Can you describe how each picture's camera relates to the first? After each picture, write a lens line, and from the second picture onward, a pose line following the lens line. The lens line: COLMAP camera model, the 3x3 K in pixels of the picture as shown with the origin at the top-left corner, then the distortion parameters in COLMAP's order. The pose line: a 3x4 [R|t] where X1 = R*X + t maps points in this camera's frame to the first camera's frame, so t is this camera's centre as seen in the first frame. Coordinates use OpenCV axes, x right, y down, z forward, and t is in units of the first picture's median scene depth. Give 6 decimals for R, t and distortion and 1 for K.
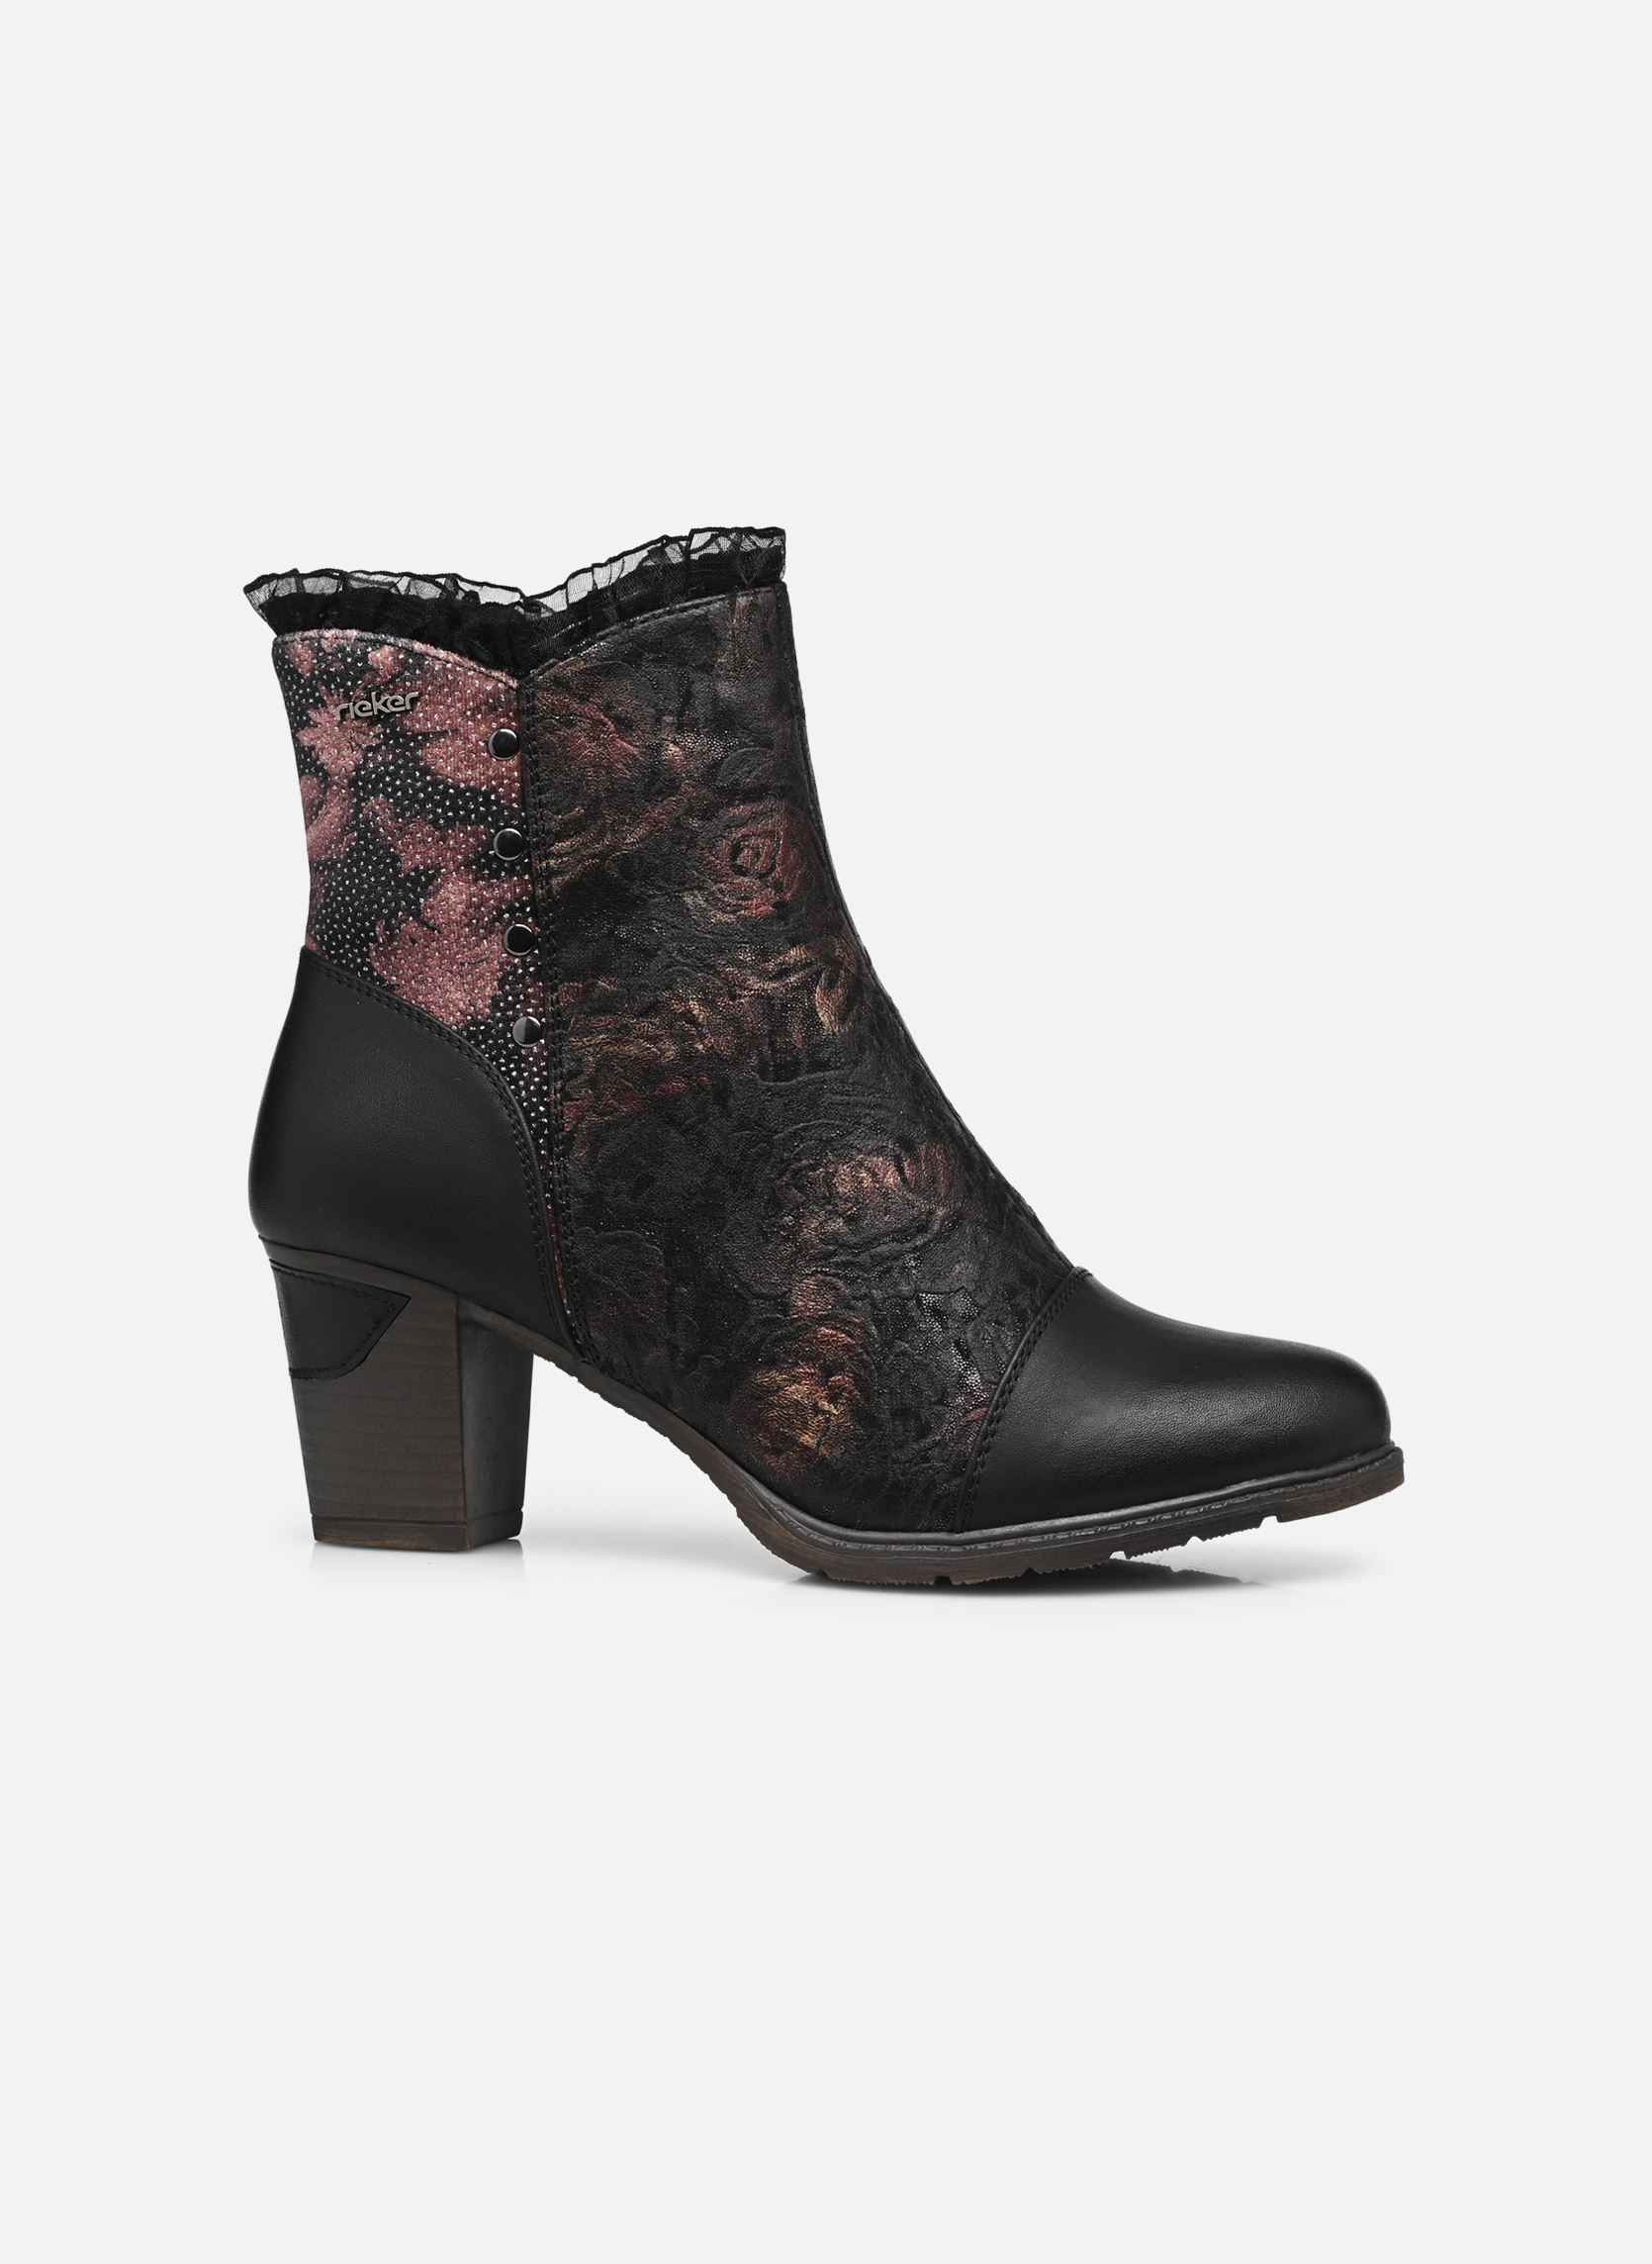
lens RADIAL K [[8044.1, 0, 825.7], [0, 8044.1, 1131.4], [0, 0, 1]] dist [-0.024629, 0.000000]
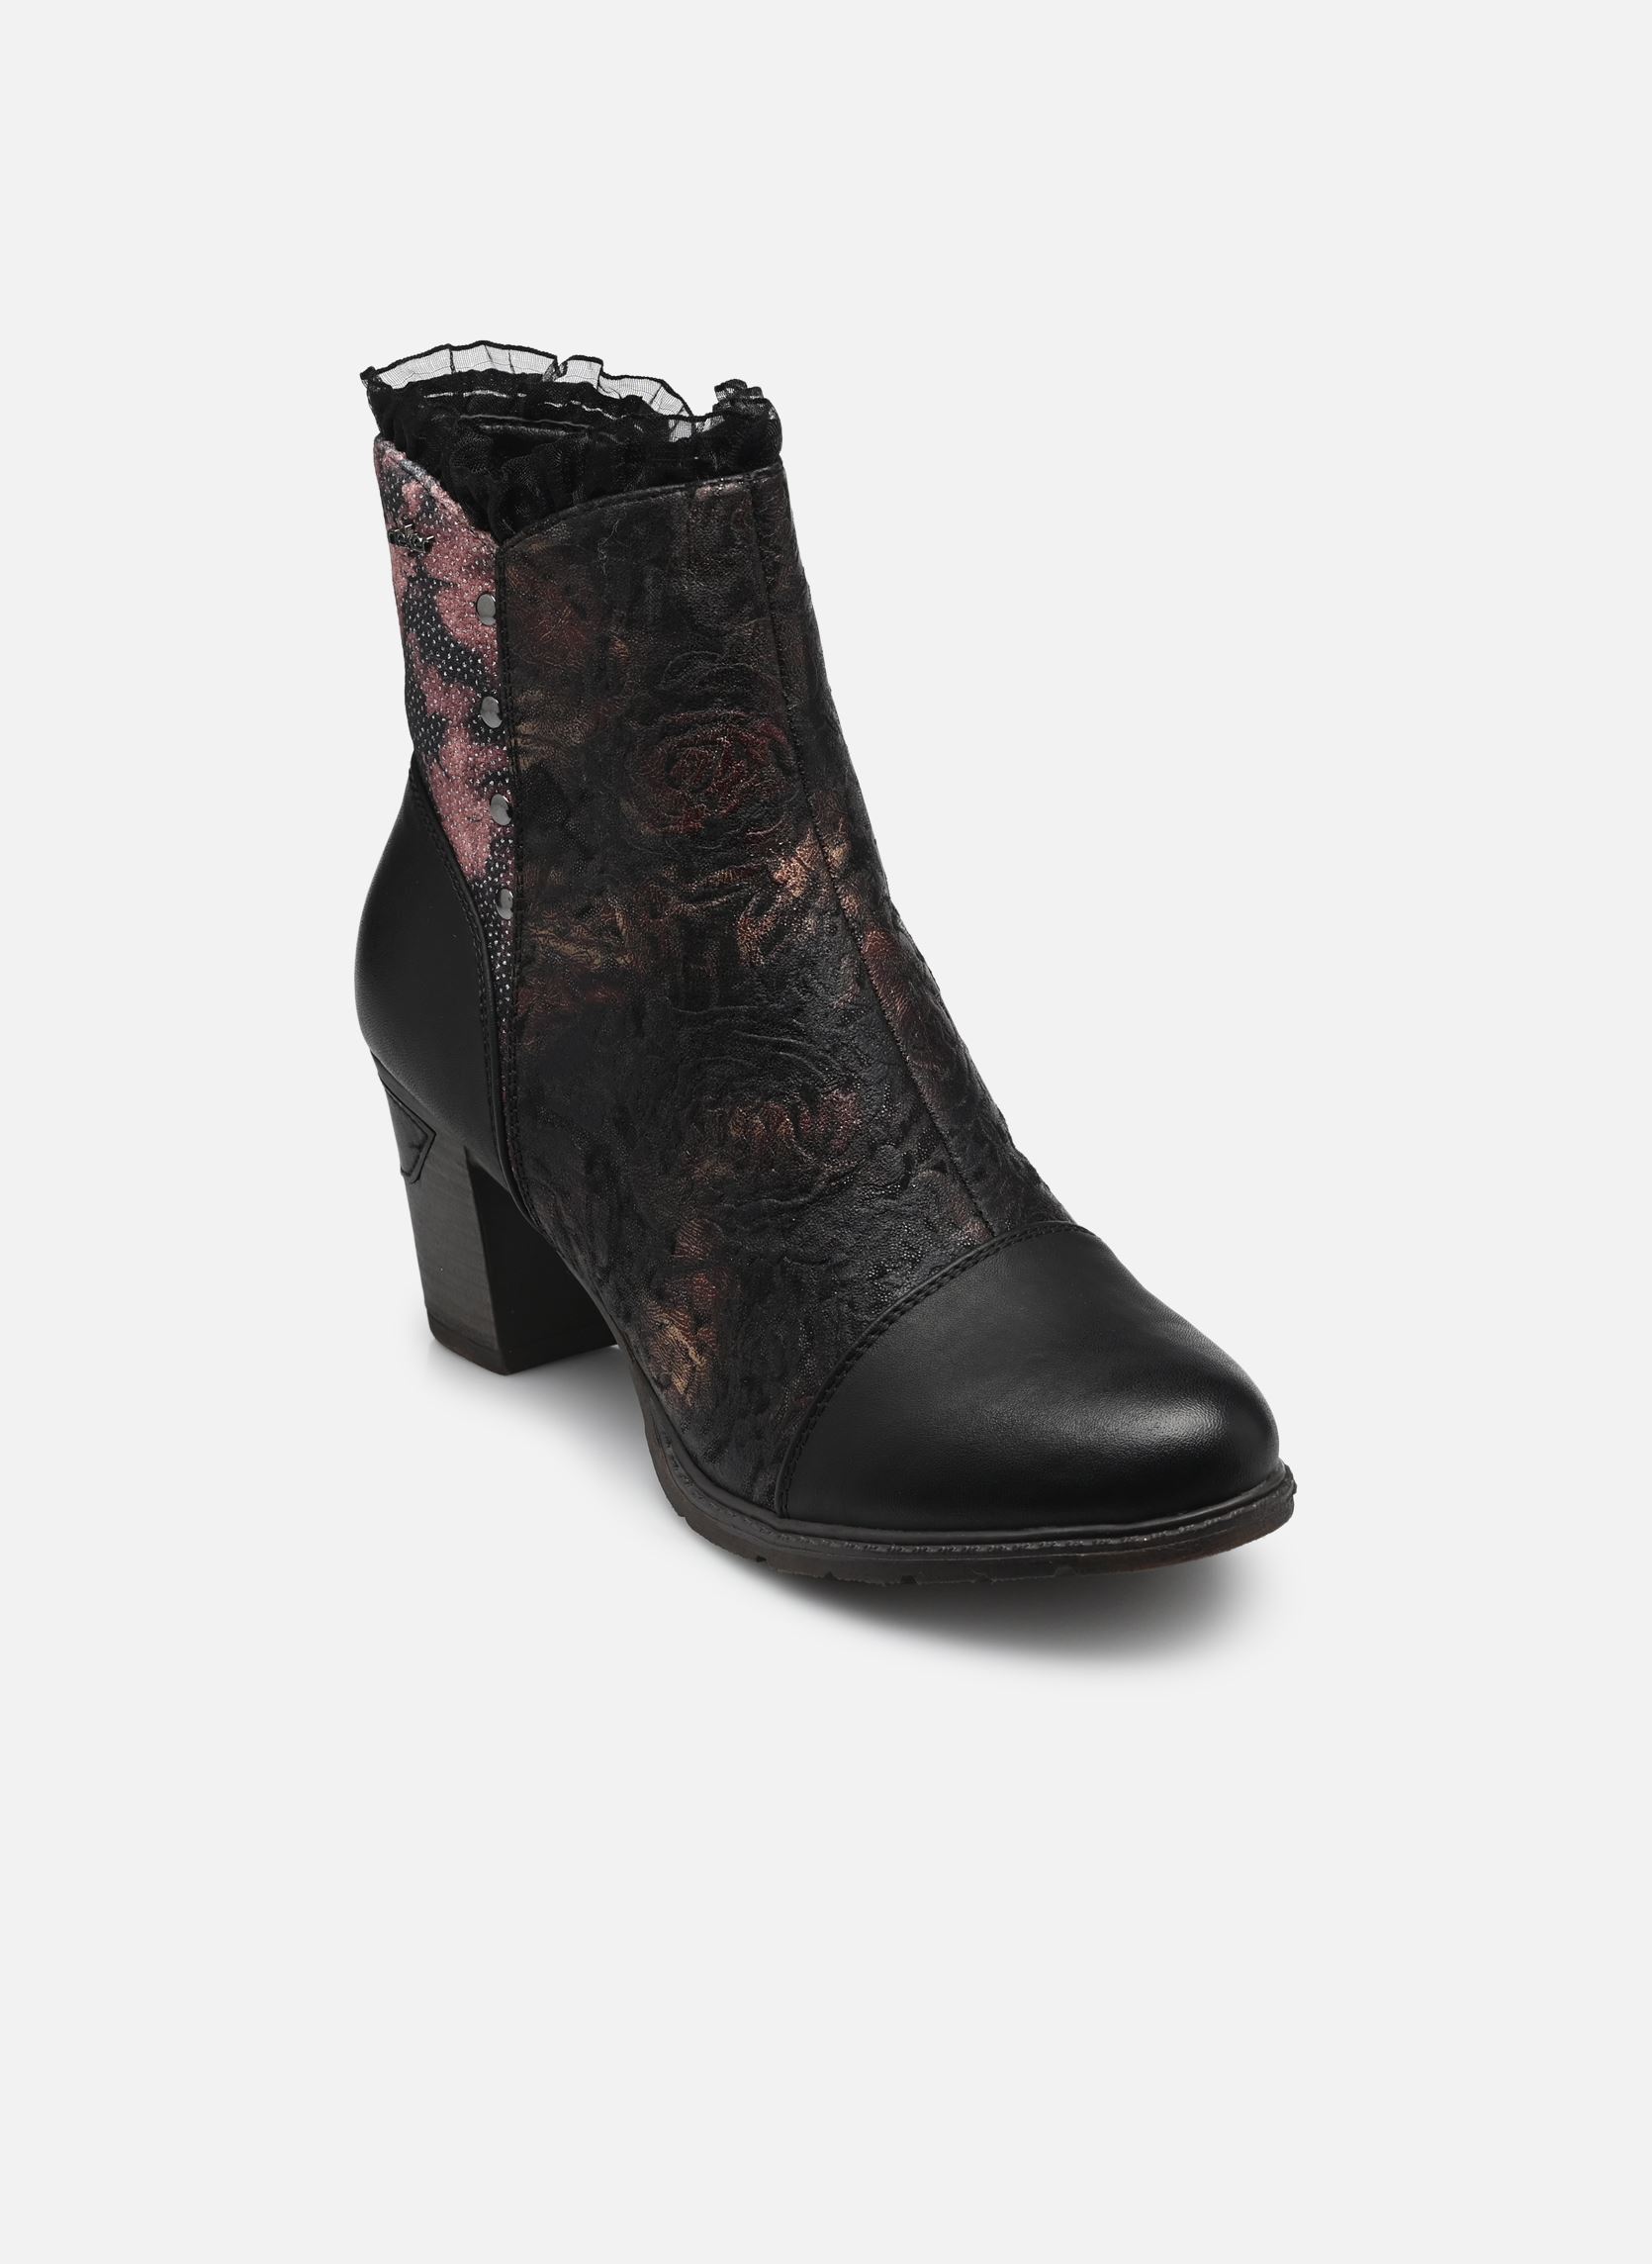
lens RADIAL K [[8044.1, 0, 825.4], [0, 8044.1, 1131.5], [0, 0, 1]] dist [-0.024629, 0.000000]
pose [[0.802970, 0.190925, -0.564612, 0.545263], [-0.001587, 0.947987, 0.318306, -0.294498], [0.596017, -0.254694, 0.761508, 0.281418]]
